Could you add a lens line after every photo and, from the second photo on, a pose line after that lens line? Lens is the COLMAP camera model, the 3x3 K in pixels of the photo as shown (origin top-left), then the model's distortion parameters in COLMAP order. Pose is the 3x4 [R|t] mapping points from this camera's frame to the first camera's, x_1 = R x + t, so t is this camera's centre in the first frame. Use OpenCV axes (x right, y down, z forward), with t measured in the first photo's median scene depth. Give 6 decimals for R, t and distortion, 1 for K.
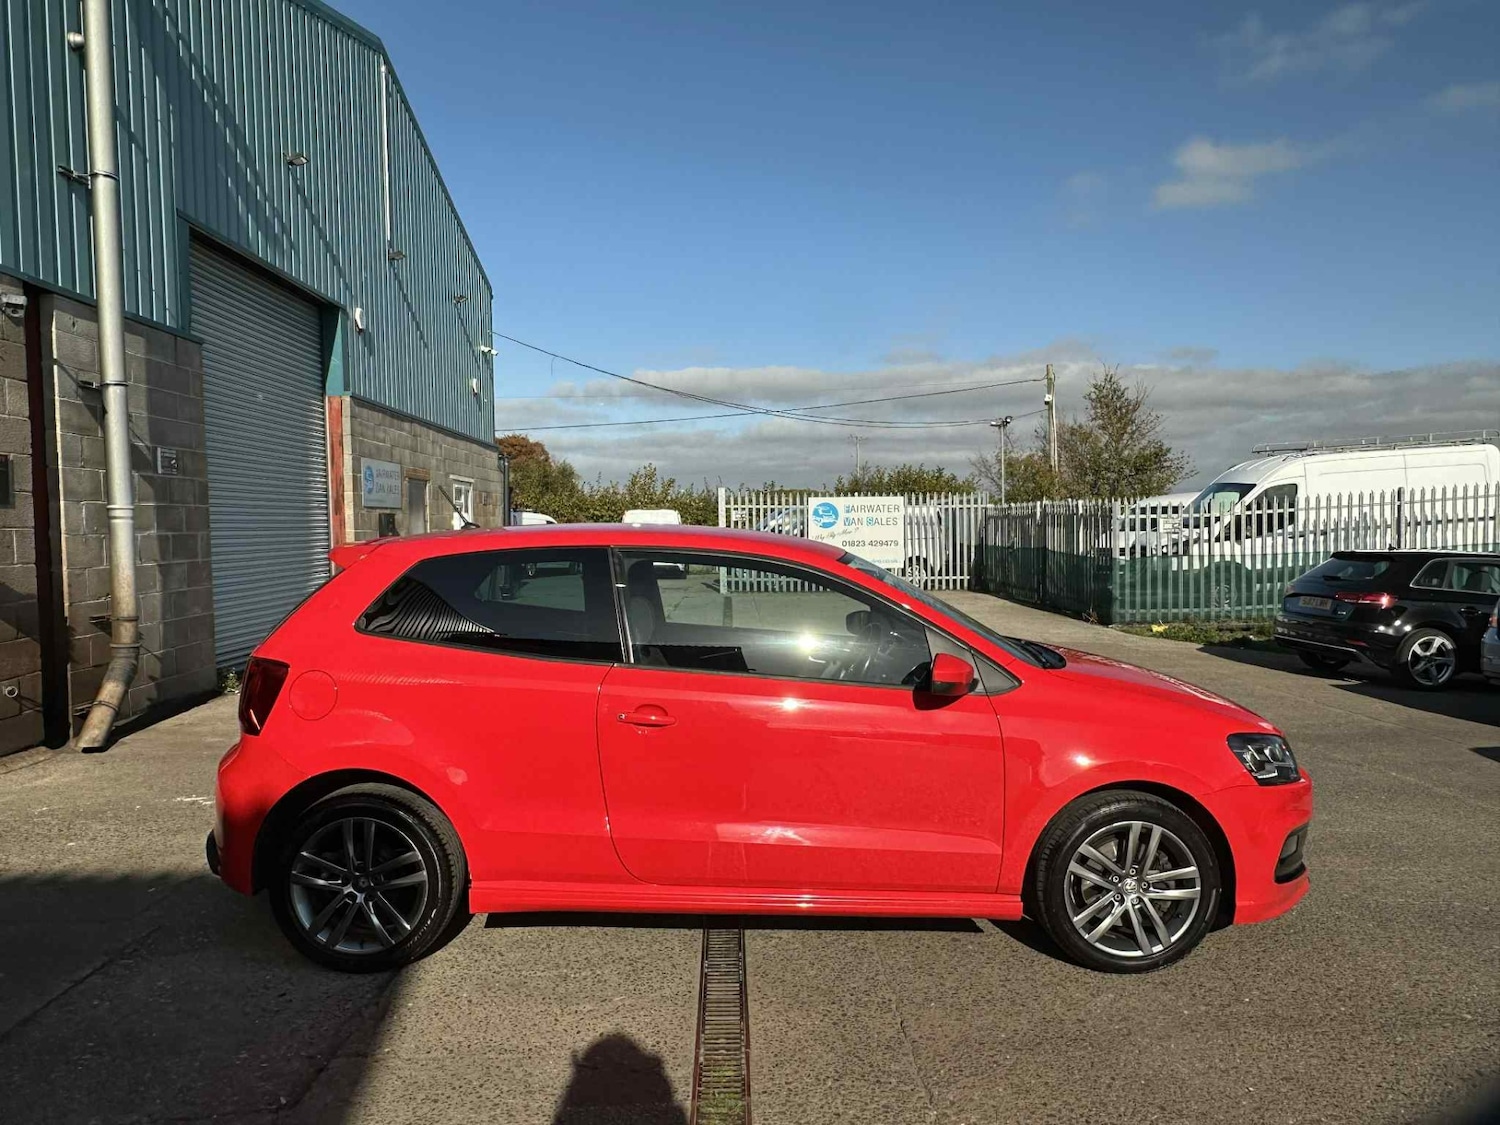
lens RADIAL K [[1068.1, 0, 747.5], [0, 1068.1, 554.7], [0, 0, 1]] dist [0.029831, -0.033837]
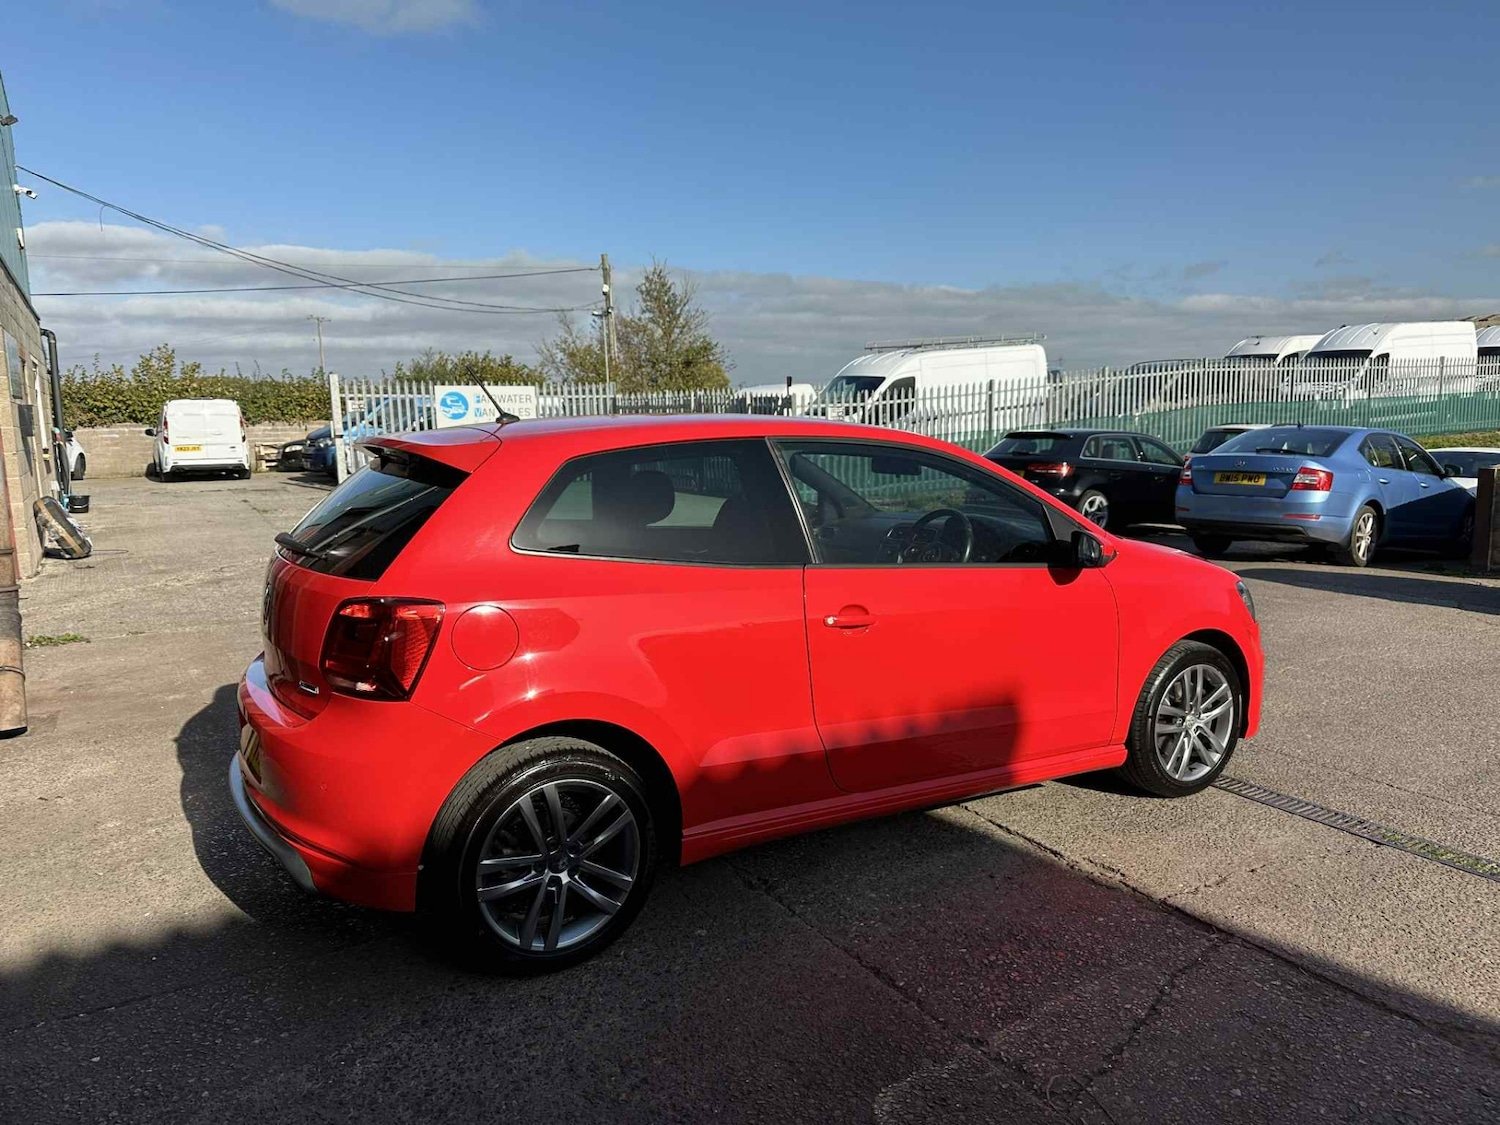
lens RADIAL K [[1068.1, 0, 783.9], [0, 1068.1, 531.3], [0, 0, 1]] dist [0.029831, -0.033837]
pose [[0.850648, -0.064528, 0.521761, -0.211338], [0.023936, 0.996163, 0.084176, -0.000768], [-0.525191, -0.059116, 0.848928, 0.089205]]
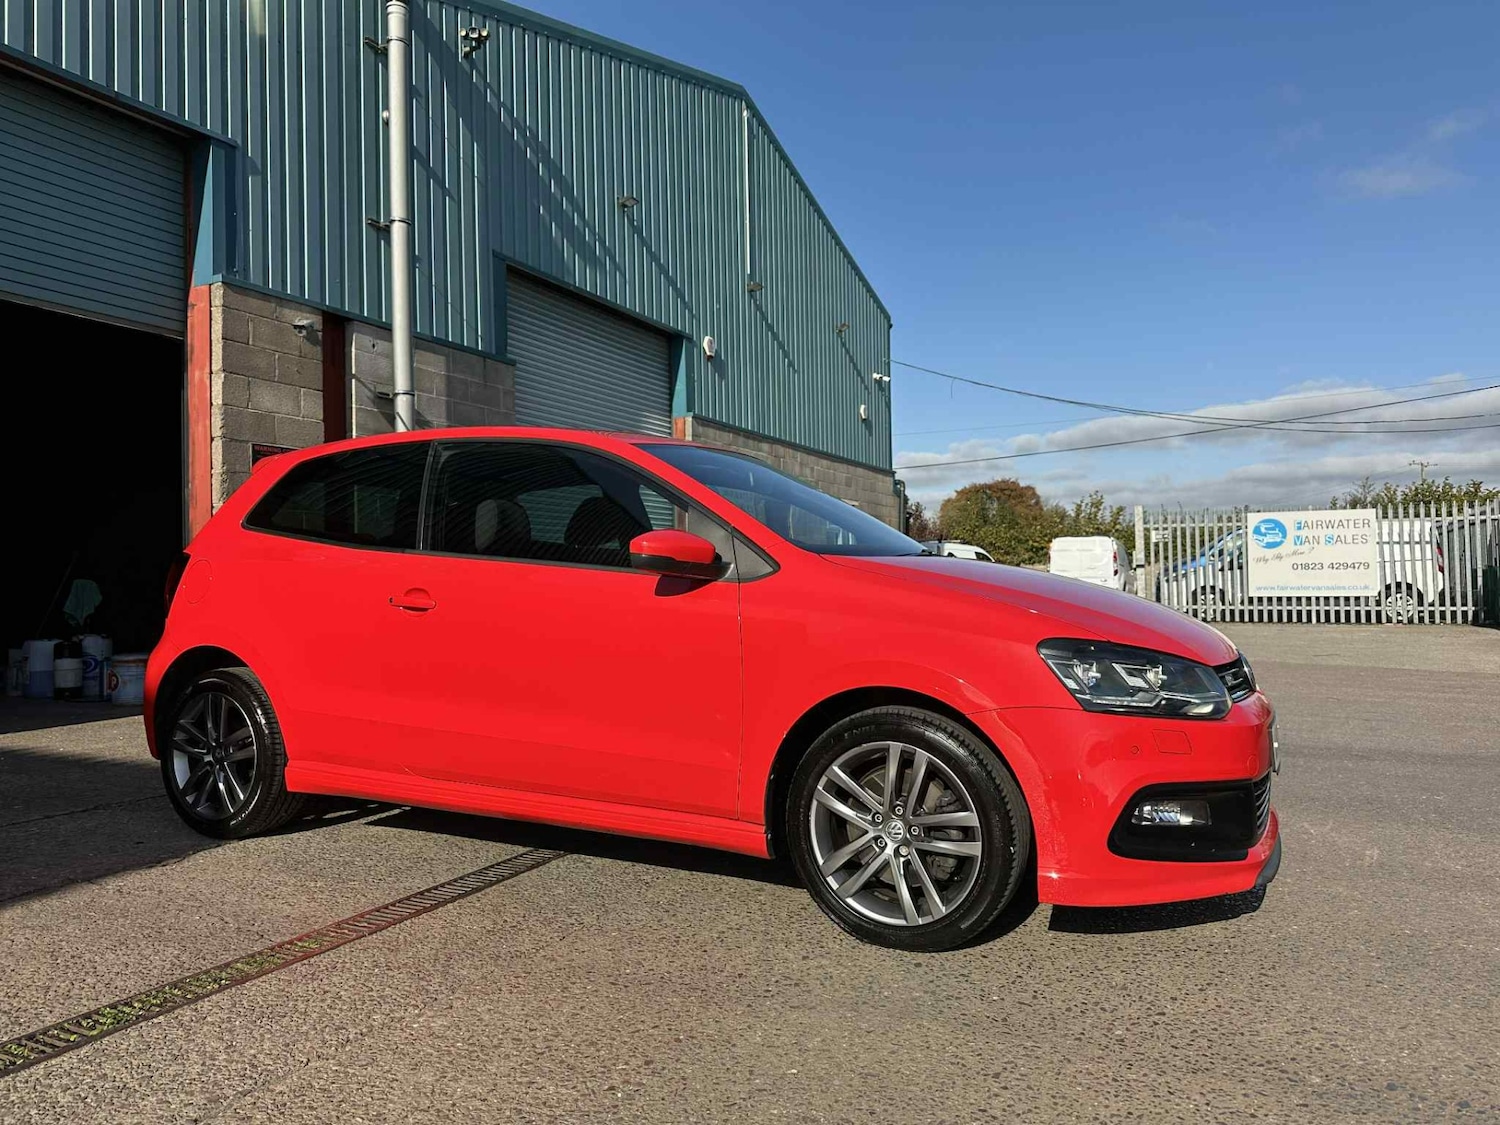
lens RADIAL K [[1068.1, 0, 754.2], [0, 1068.1, 573.5], [0, 0, 1]] dist [0.029831, -0.033837]
pose [[0.884182, -0.007711, -0.467078, 0.135059], [-0.008924, 0.999402, -0.033392, 0.033601], [0.467057, 0.033693, 0.883585, 0.061624]]
